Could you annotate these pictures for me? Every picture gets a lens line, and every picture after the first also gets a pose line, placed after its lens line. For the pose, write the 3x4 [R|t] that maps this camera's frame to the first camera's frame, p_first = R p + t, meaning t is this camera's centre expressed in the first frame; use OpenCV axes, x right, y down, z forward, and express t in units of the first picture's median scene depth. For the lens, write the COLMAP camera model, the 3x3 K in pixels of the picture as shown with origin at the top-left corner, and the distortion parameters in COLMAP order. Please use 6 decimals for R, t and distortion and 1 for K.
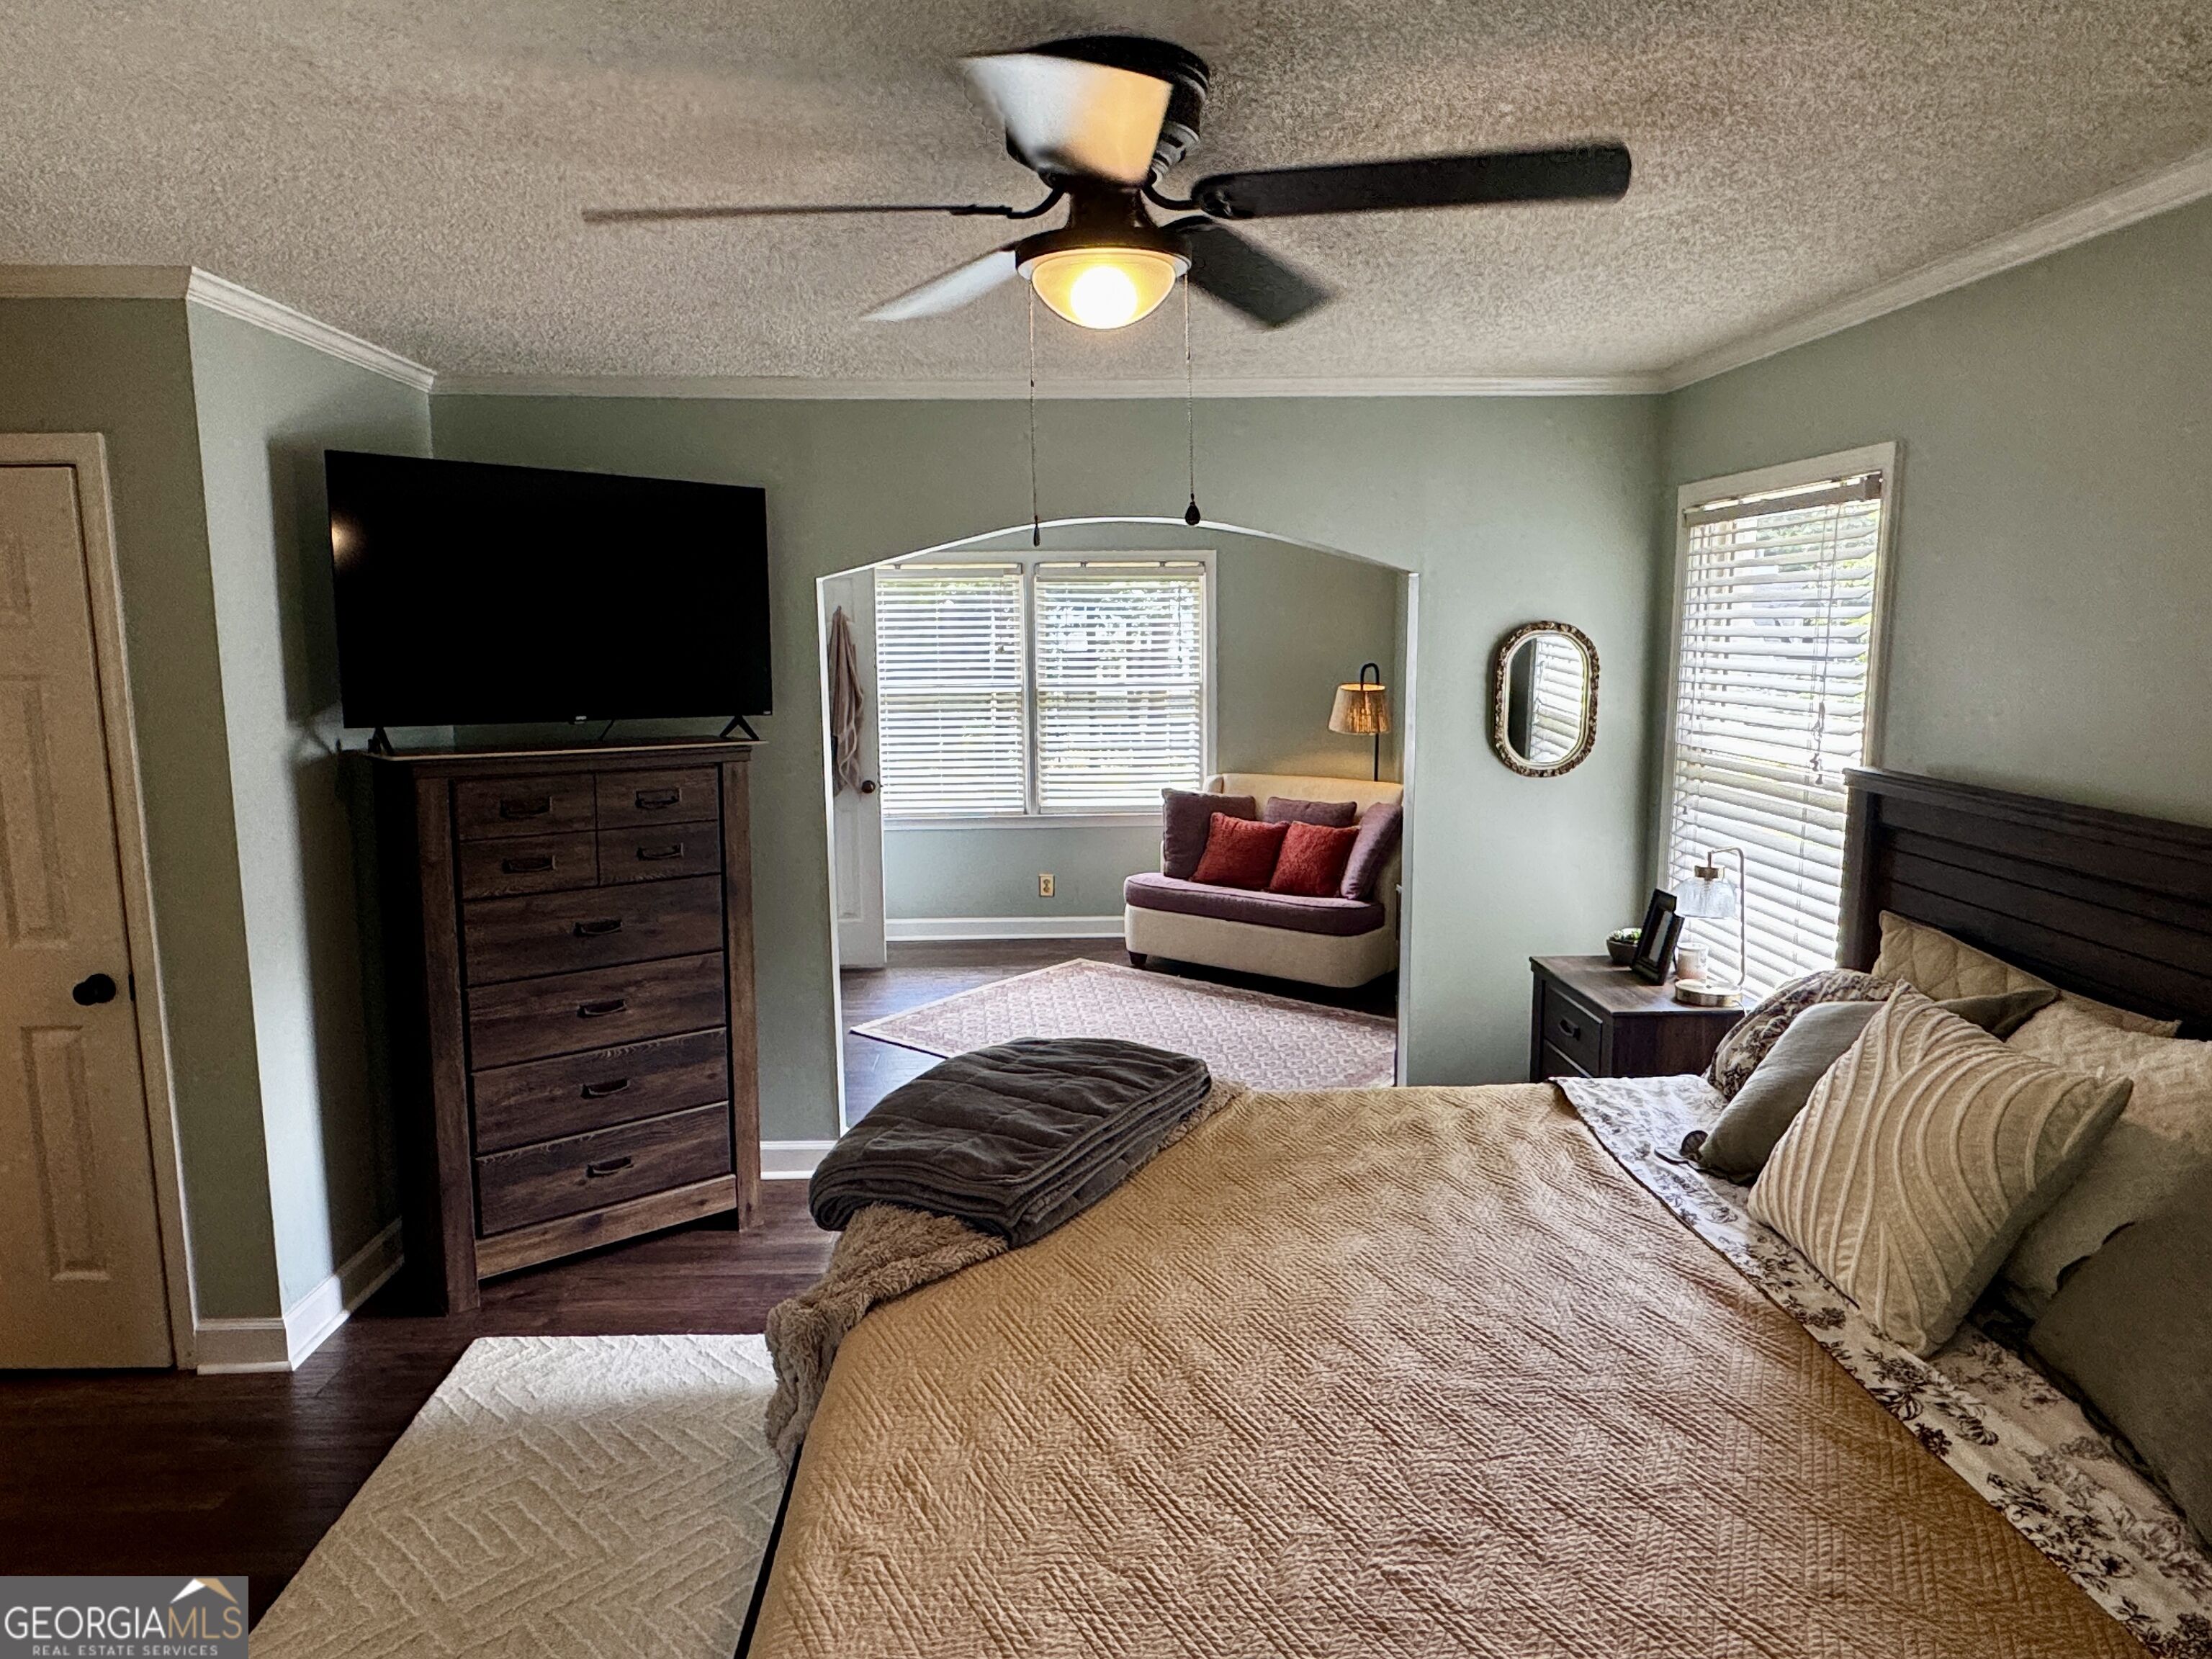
lens RADIAL K [[1342.7, 0, 1104.4], [0, 1342.7, 820.8], [0, 0, 1]] dist [-0.004177, -0.001223]
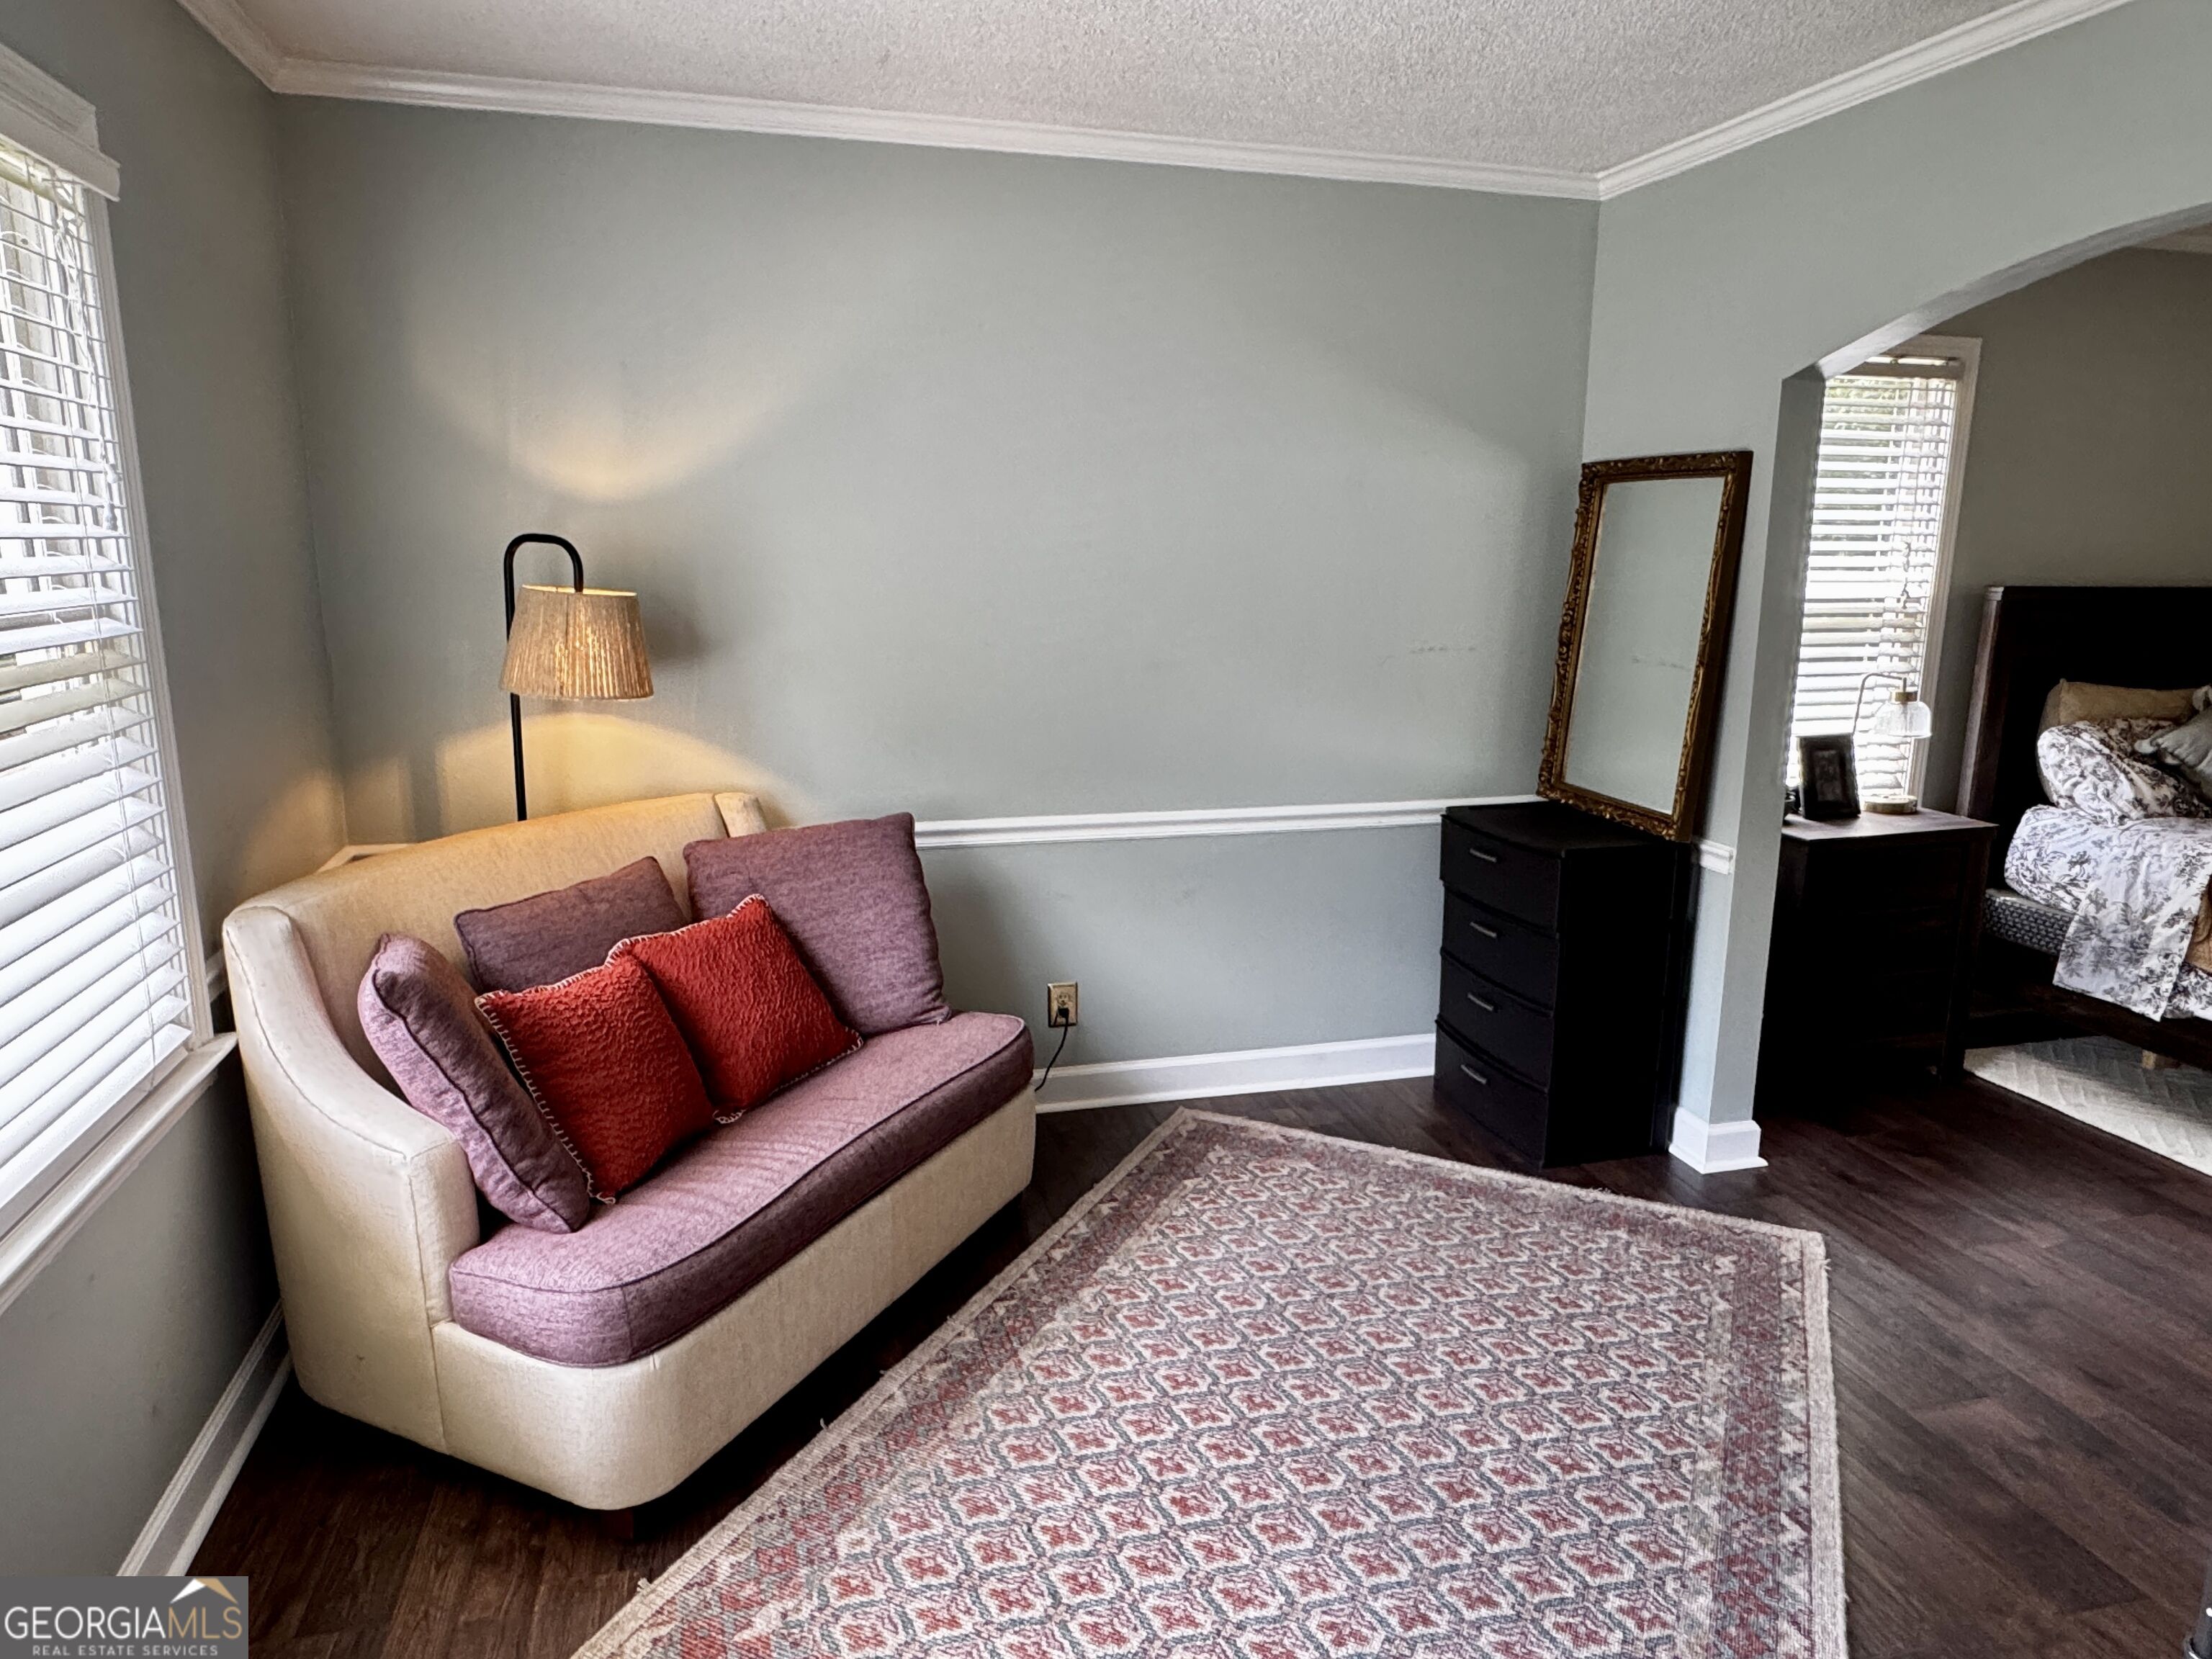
lens RADIAL K [[1342.7, 0, 1098.7], [0, 1342.7, 824.8], [0, 0, 1]] dist [-0.004177, -0.001223]
pose [[-0.194382, -0.198124, 0.960709, -0.262036], [0.135634, 0.964554, 0.226360, -0.104128], [-0.971503, 0.174306, -0.160620, 0.936745]]
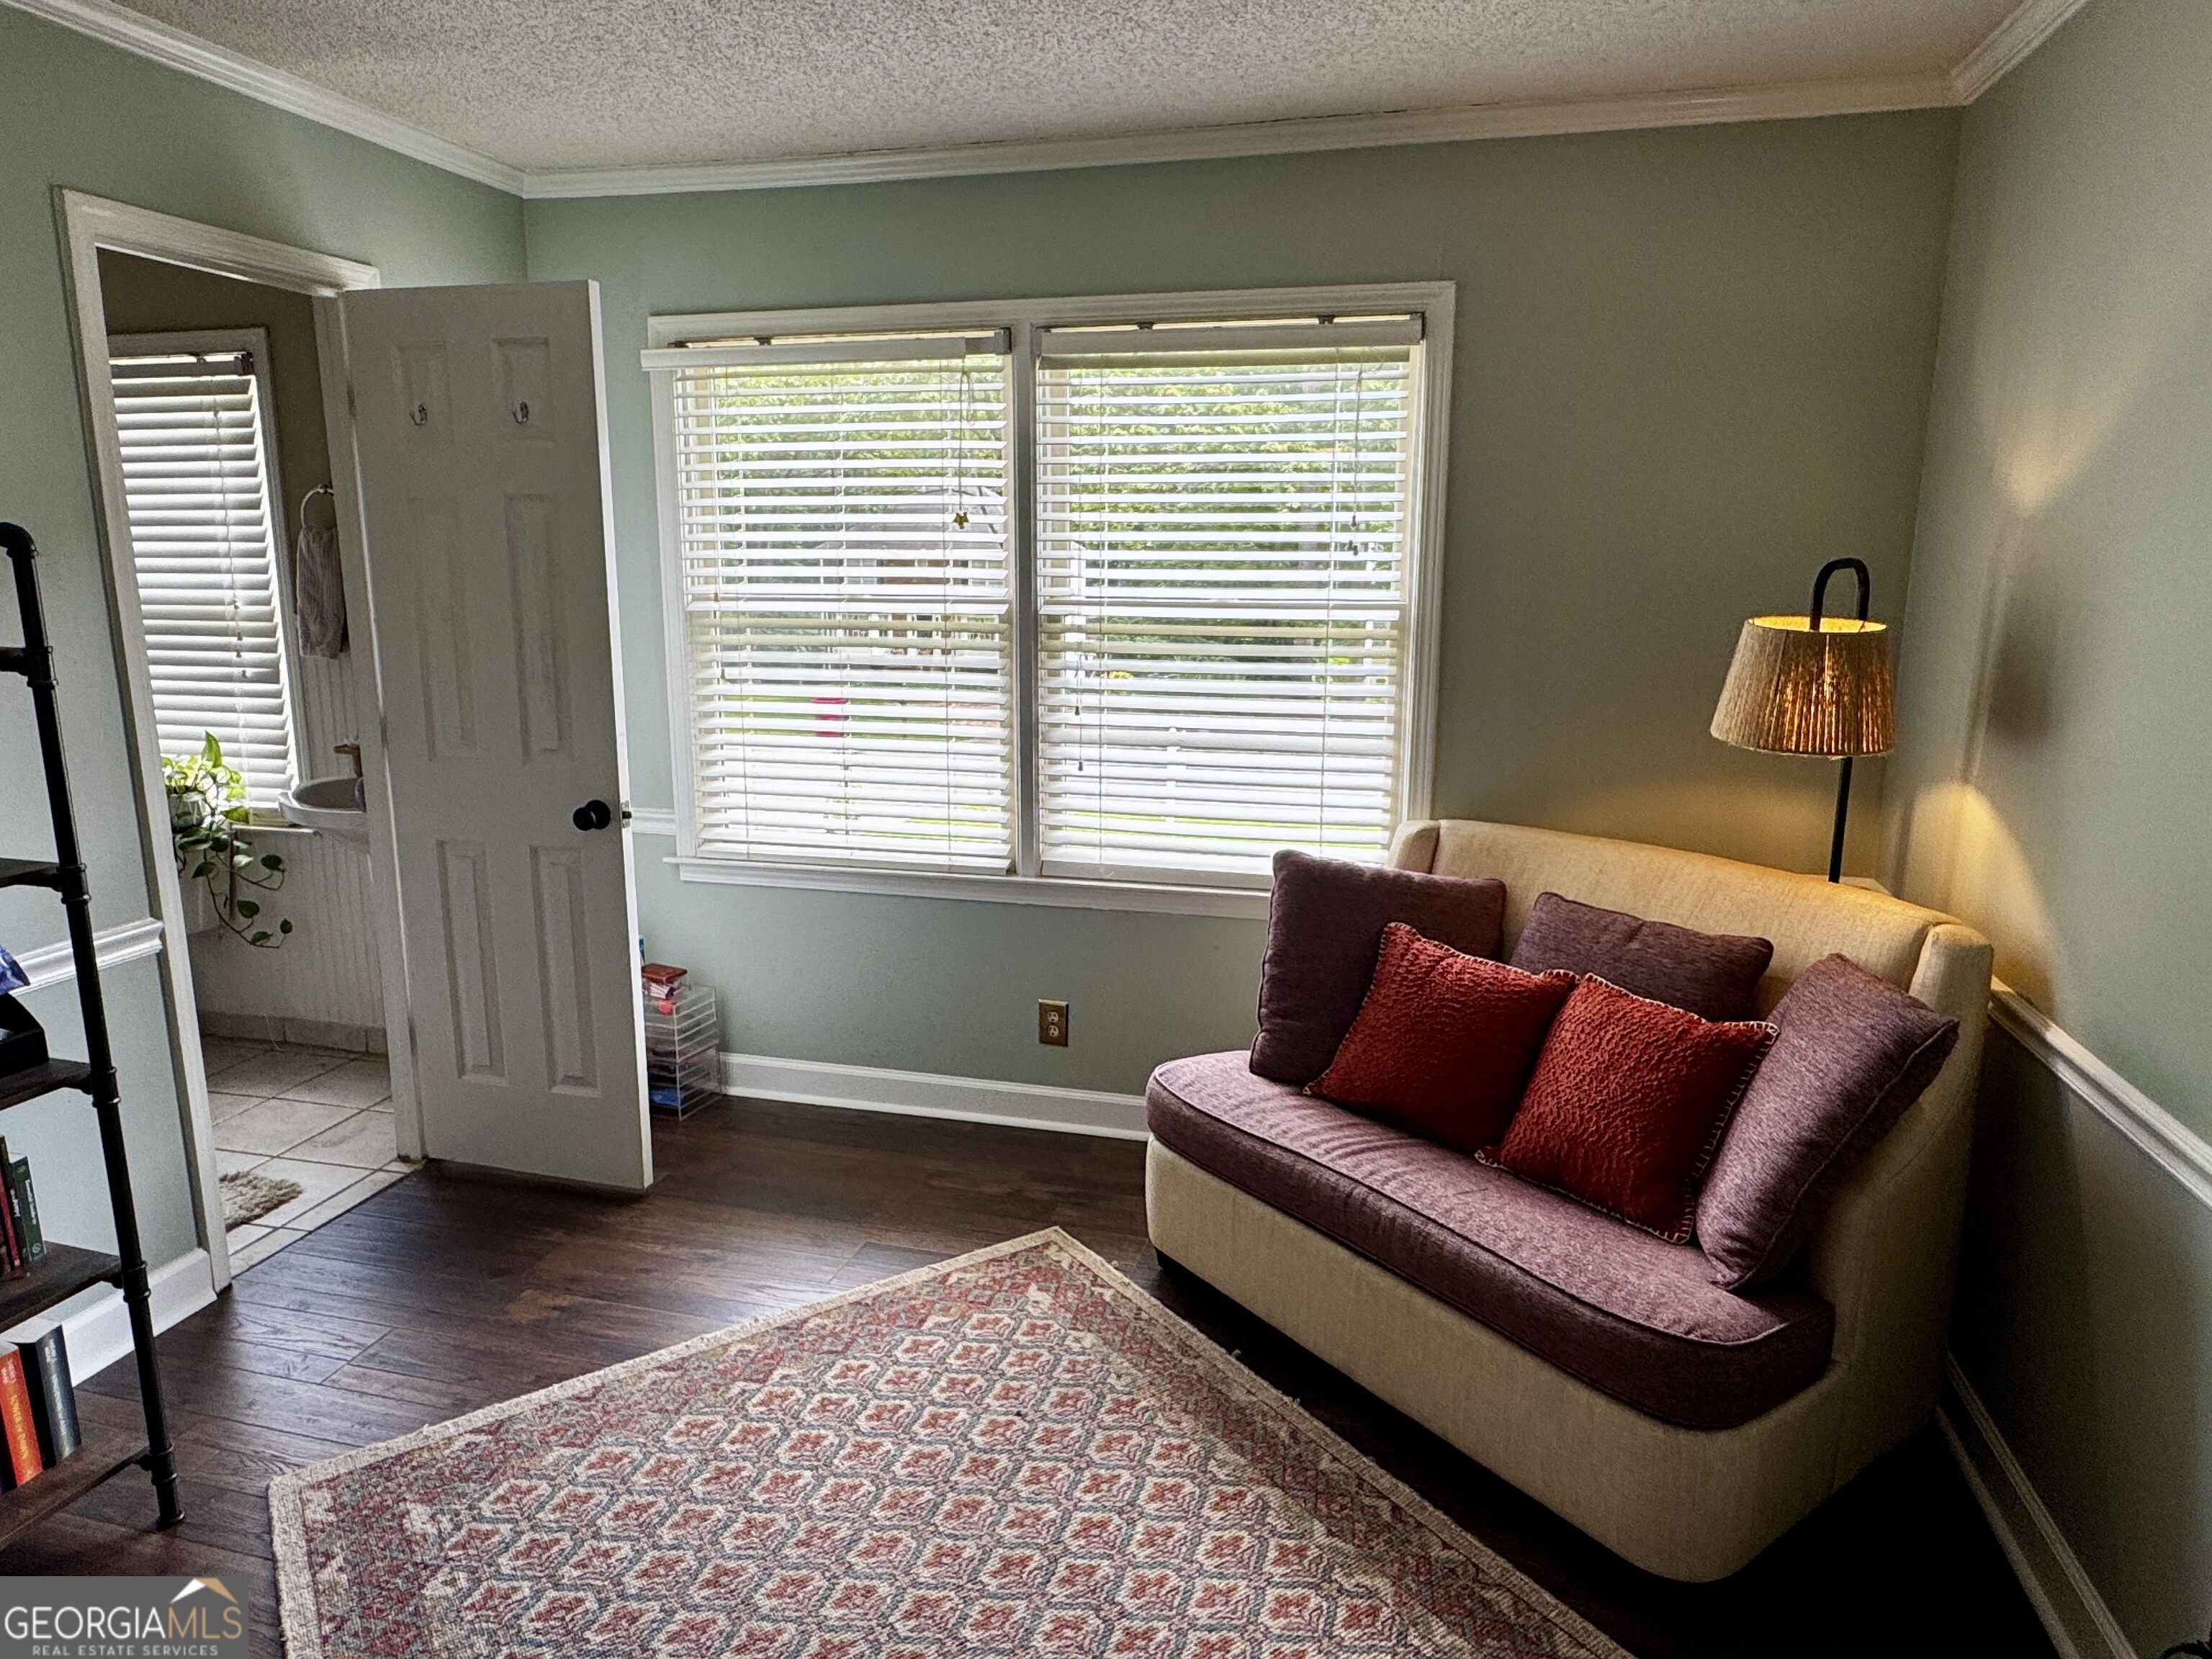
lens RADIAL K [[1342.7, 0, 1117.2], [0, 1342.7, 831.4], [0, 0, 1]] dist [-0.004177, -0.001223]
pose [[0.960996, 0.066747, -0.268385, 0.113507], [-0.048556, 0.996086, 0.073860, -0.062491], [0.272265, -0.057948, 0.960476, 0.606428]]
